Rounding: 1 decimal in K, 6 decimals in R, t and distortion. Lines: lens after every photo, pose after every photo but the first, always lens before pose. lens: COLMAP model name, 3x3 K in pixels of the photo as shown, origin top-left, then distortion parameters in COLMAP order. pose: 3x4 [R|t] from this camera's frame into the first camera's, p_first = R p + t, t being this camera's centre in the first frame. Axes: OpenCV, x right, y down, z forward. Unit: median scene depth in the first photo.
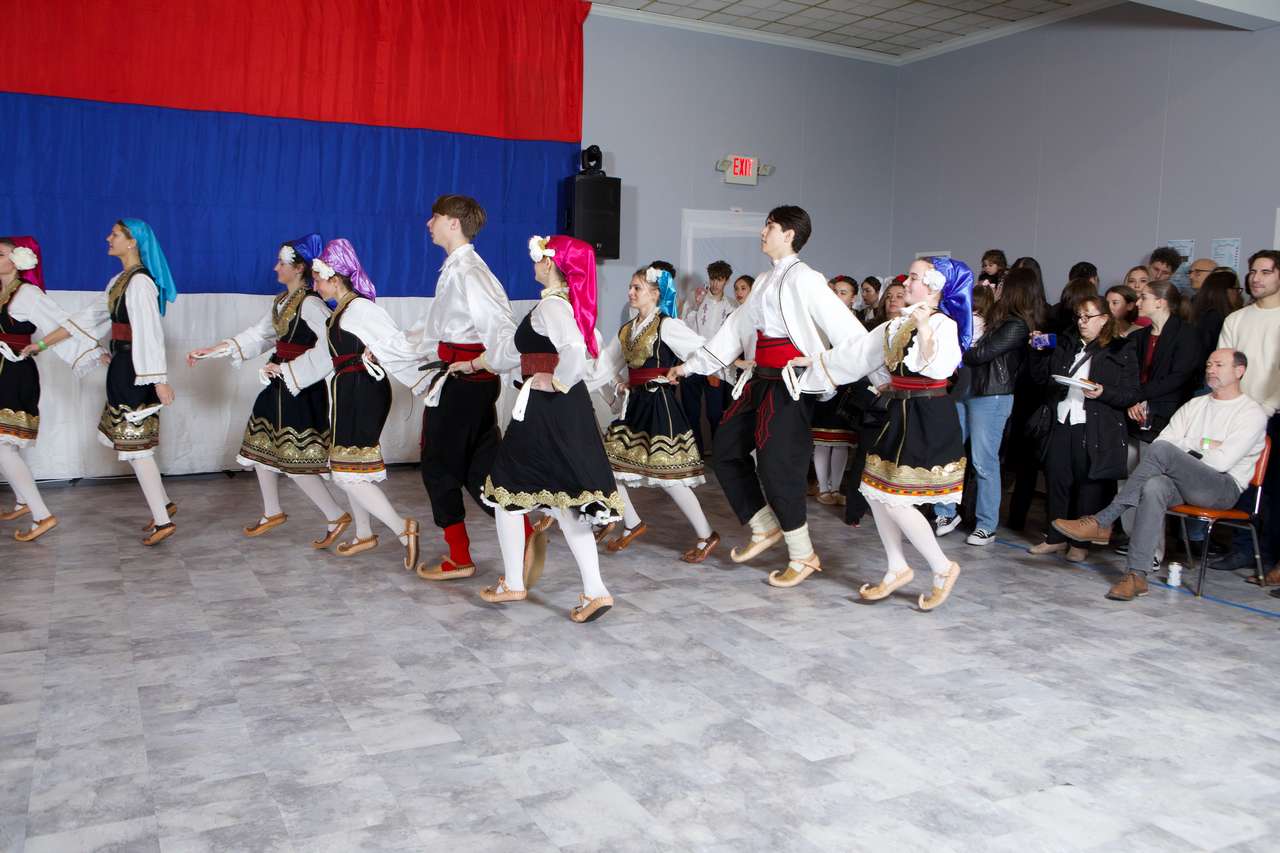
lens RADIAL K [[1081.5, 0, 639.8], [0, 1081.5, 424.3], [0, 0, 1]] dist [-0.089962, 0.104496]
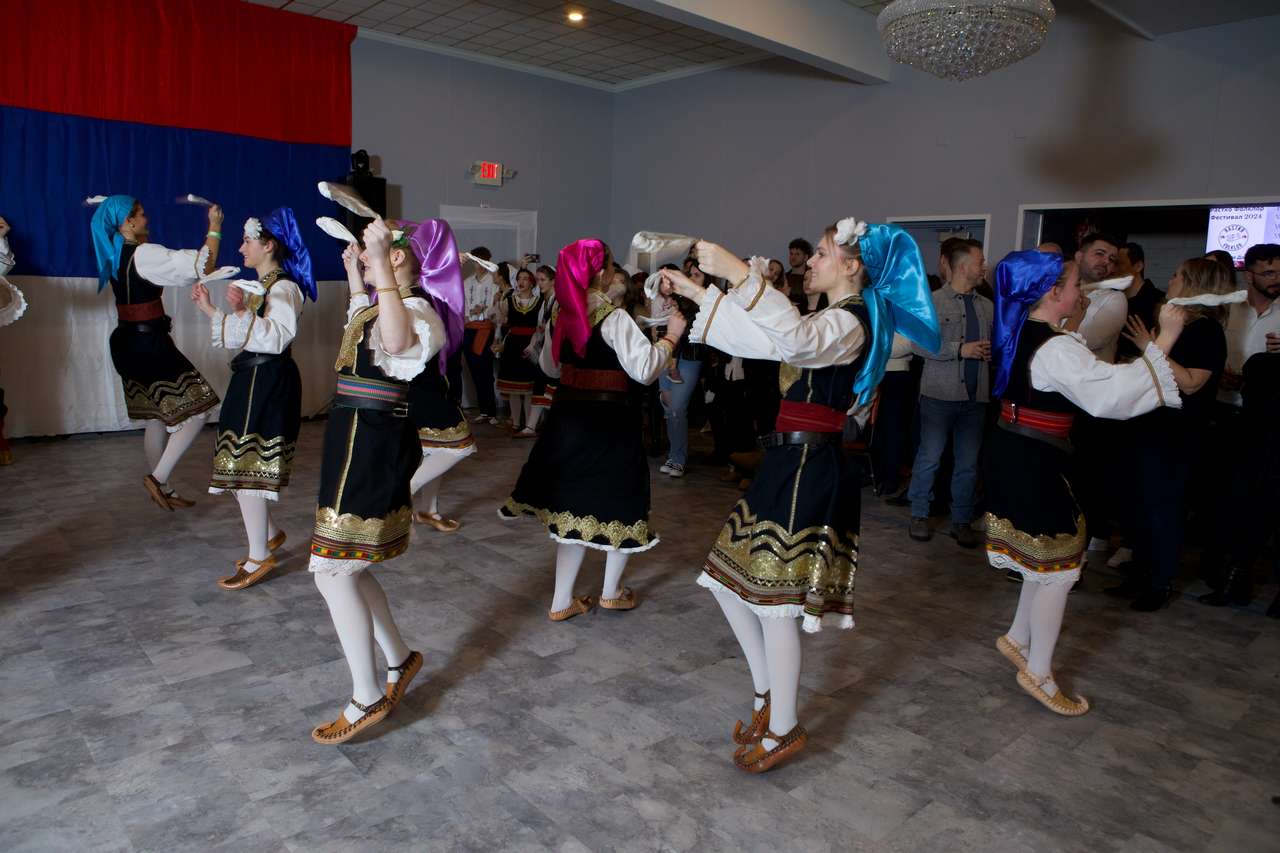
lens RADIAL K [[878.5, 0, 639.8], [0, 878.5, 424.2], [0, 0, 1]] dist [-0.101285, 0.070743]
pose [[0.968510, -0.032052, 0.246901, 0.022314], [0.018497, 0.998201, 0.057026, -0.017272], [-0.248285, -0.050663, 0.967361, -0.017825]]
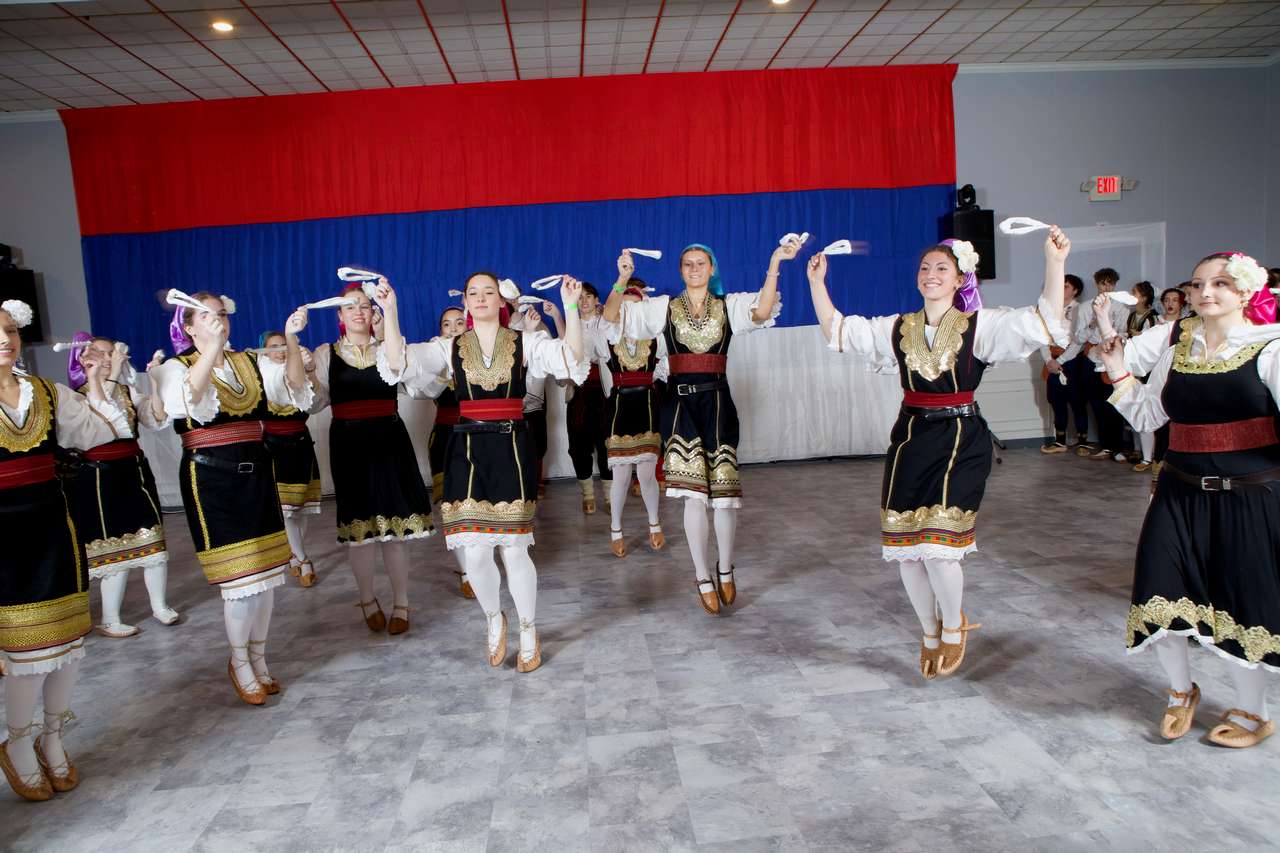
lens RADIAL K [[878.5, 0, 638.9], [0, 878.5, 426.5], [0, 0, 1]] dist [-0.101285, 0.070743]
pose [[0.917564, -0.036277, -0.395930, -0.022748], [0.039653, 0.999213, 0.000344, -0.021402], [0.395606, -0.016016, 0.918281, -0.036023]]
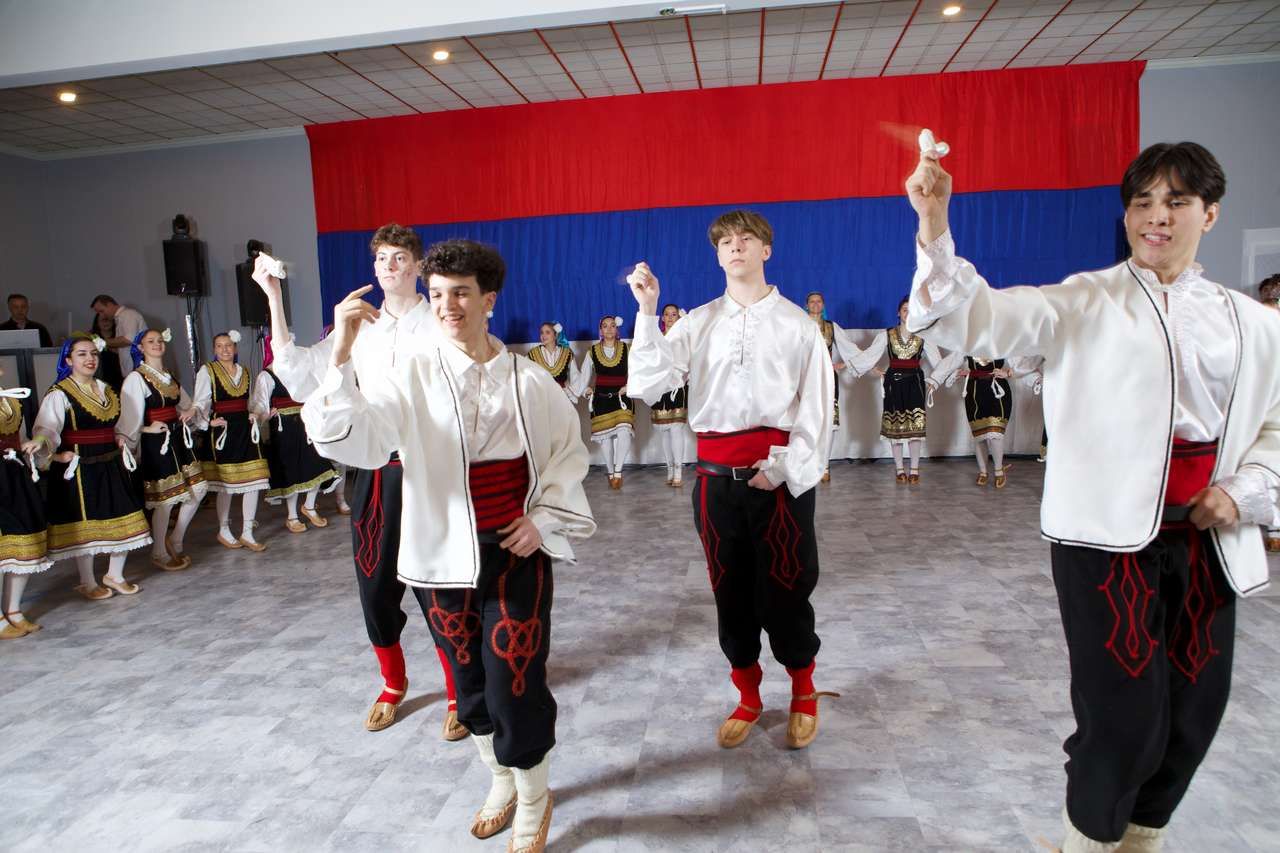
lens RADIAL K [[878.5, 0, 640.9], [0, 878.5, 423.8], [0, 0, 1]] dist [-0.101285, 0.070743]
pose [[0.823417, 0.006538, -0.567399, 0.068685], [-0.001109, 0.999950, 0.009913, -0.026687], [0.567436, -0.007533, 0.823383, -0.165374]]
